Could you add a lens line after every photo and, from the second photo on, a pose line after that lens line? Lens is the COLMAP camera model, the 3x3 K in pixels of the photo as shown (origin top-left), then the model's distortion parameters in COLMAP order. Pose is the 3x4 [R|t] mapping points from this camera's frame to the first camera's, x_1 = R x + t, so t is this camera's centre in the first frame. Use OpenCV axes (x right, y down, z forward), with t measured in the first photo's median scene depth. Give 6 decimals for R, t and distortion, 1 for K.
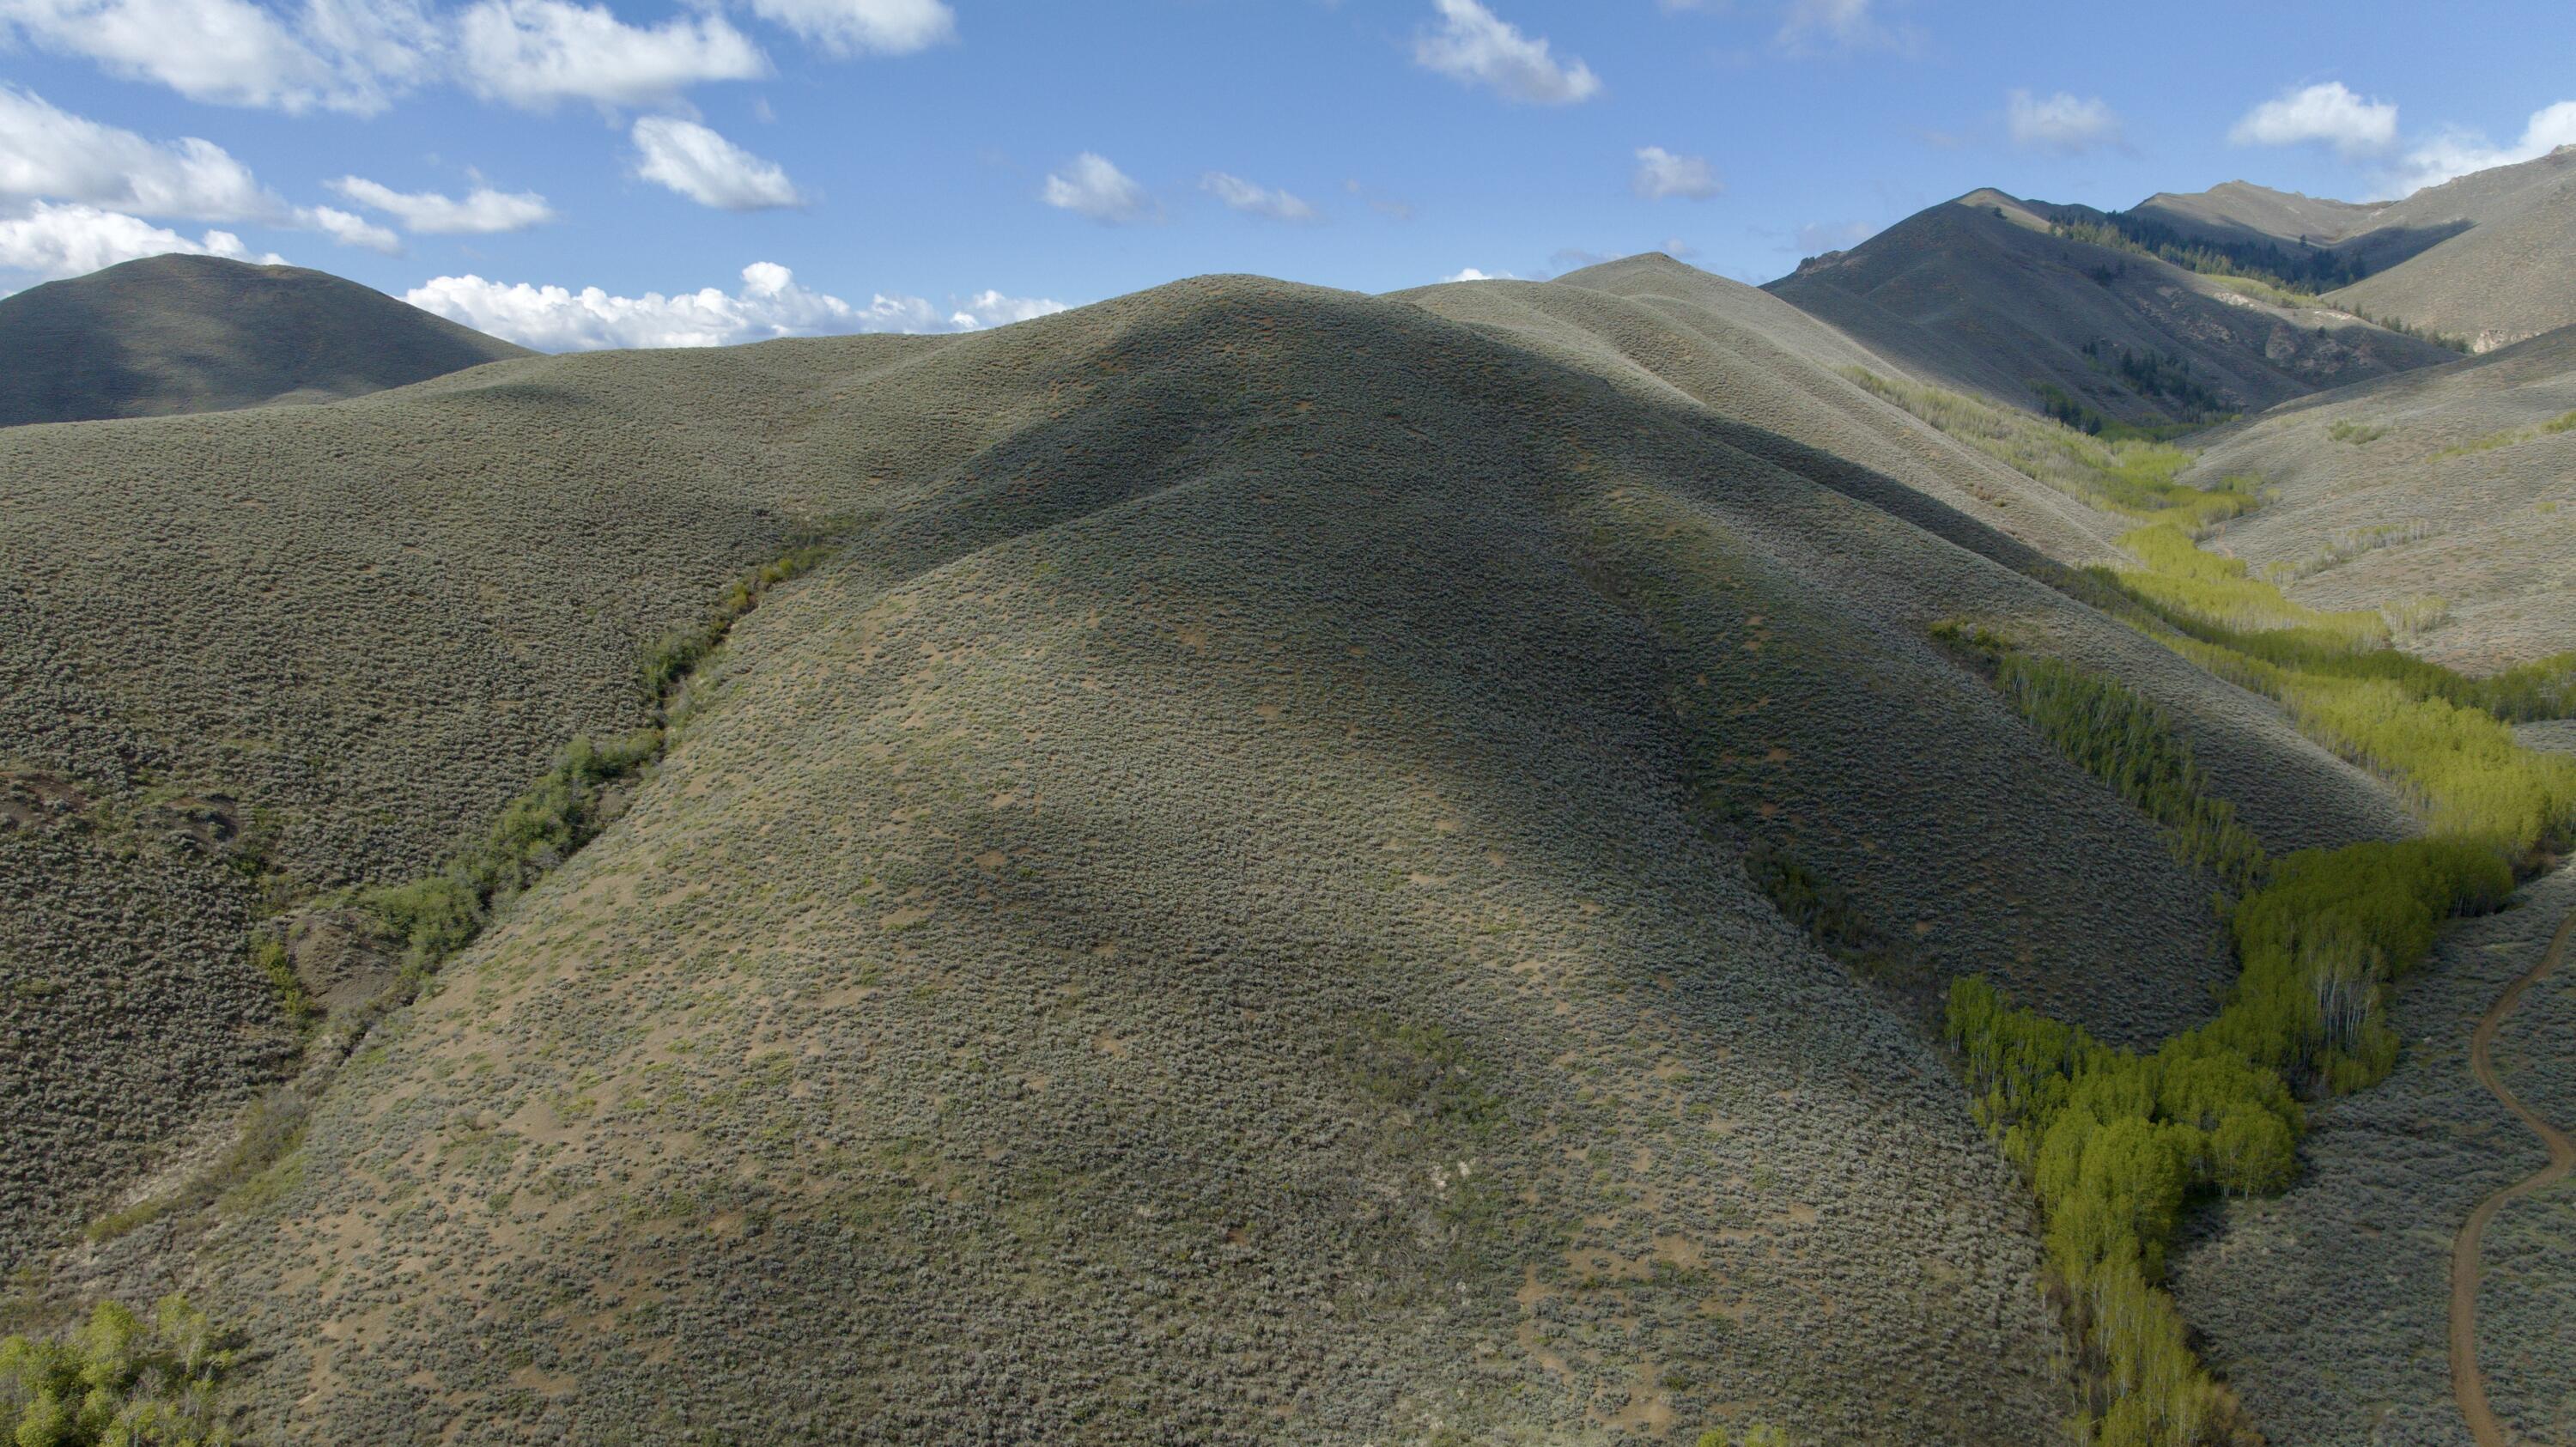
lens RADIAL K [[1794.5, 0, 1290.5], [0, 1794.5, 720.6], [0, 0, 1]] dist [-0.000426, 0.001985]
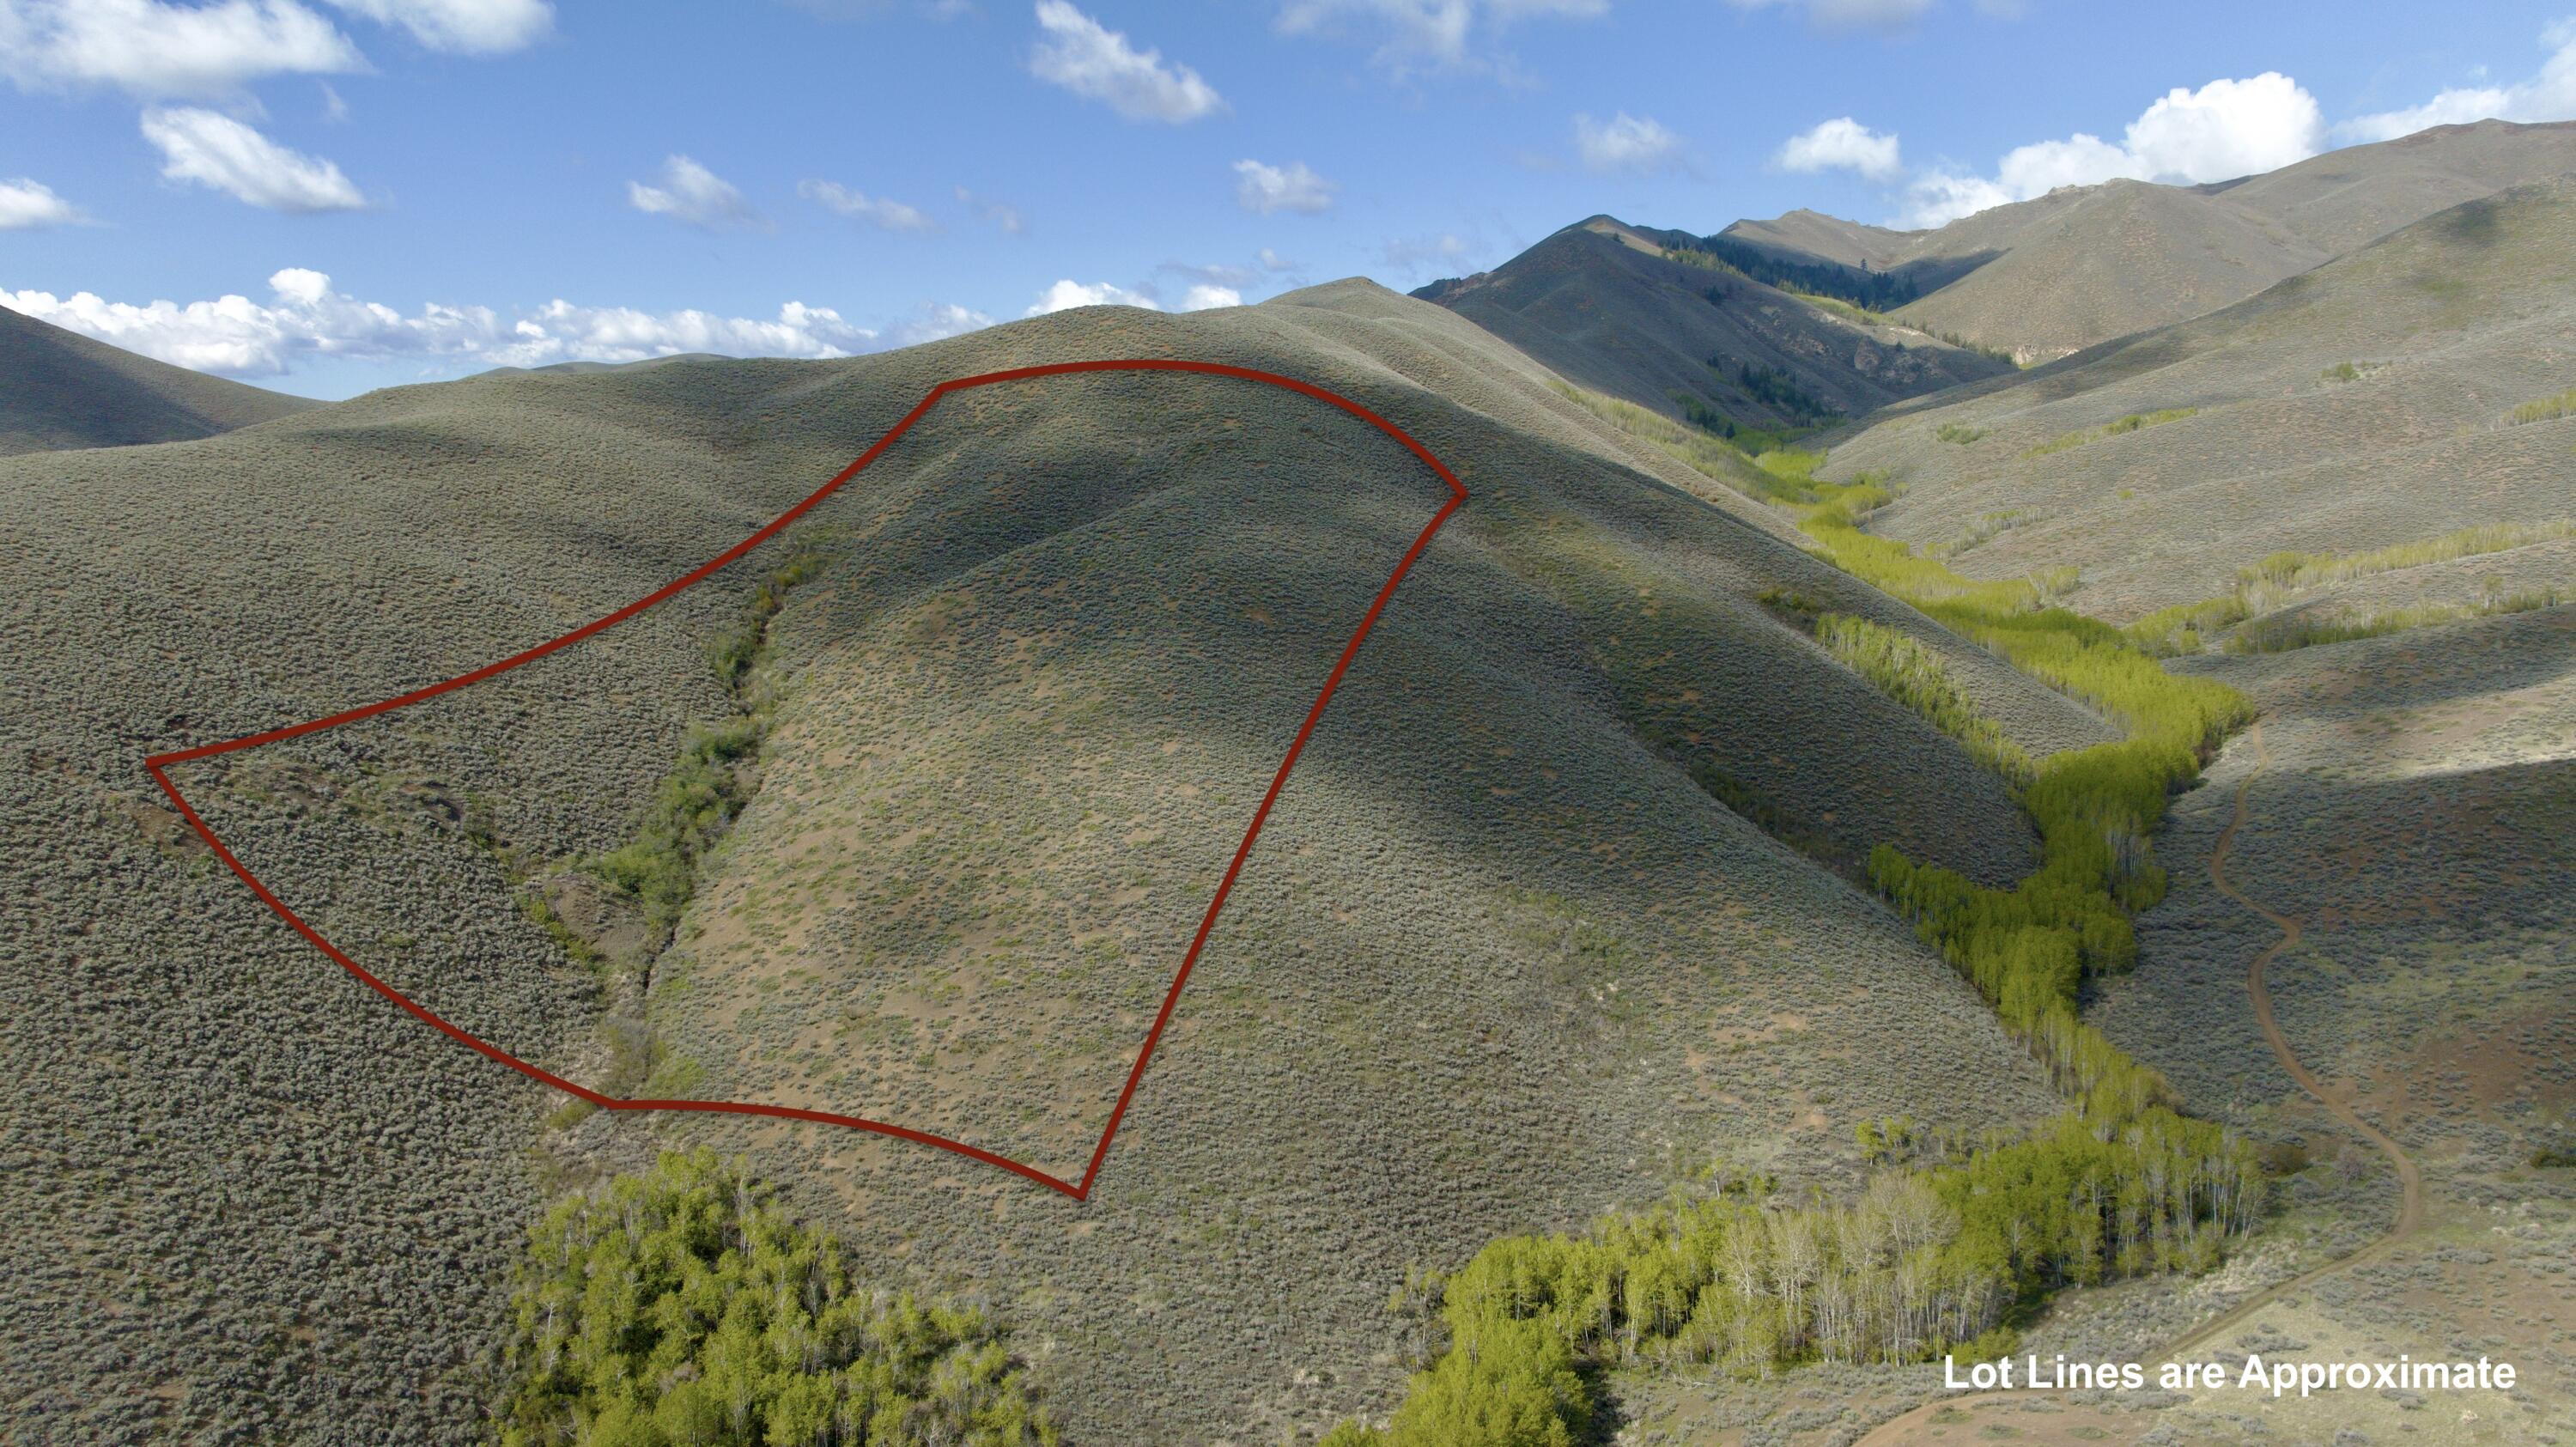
lens RADIAL K [[1794.5, 0, 1293.3], [0, 1794.5, 728.8], [0, 0, 1]] dist [-0.000426, 0.001985]
pose [[0.976491, -0.045544, 0.210690, -0.262366], [0.045875, 0.998942, 0.003319, 0.024986], [-0.210618, 0.006424, 0.977547, -0.172310]]
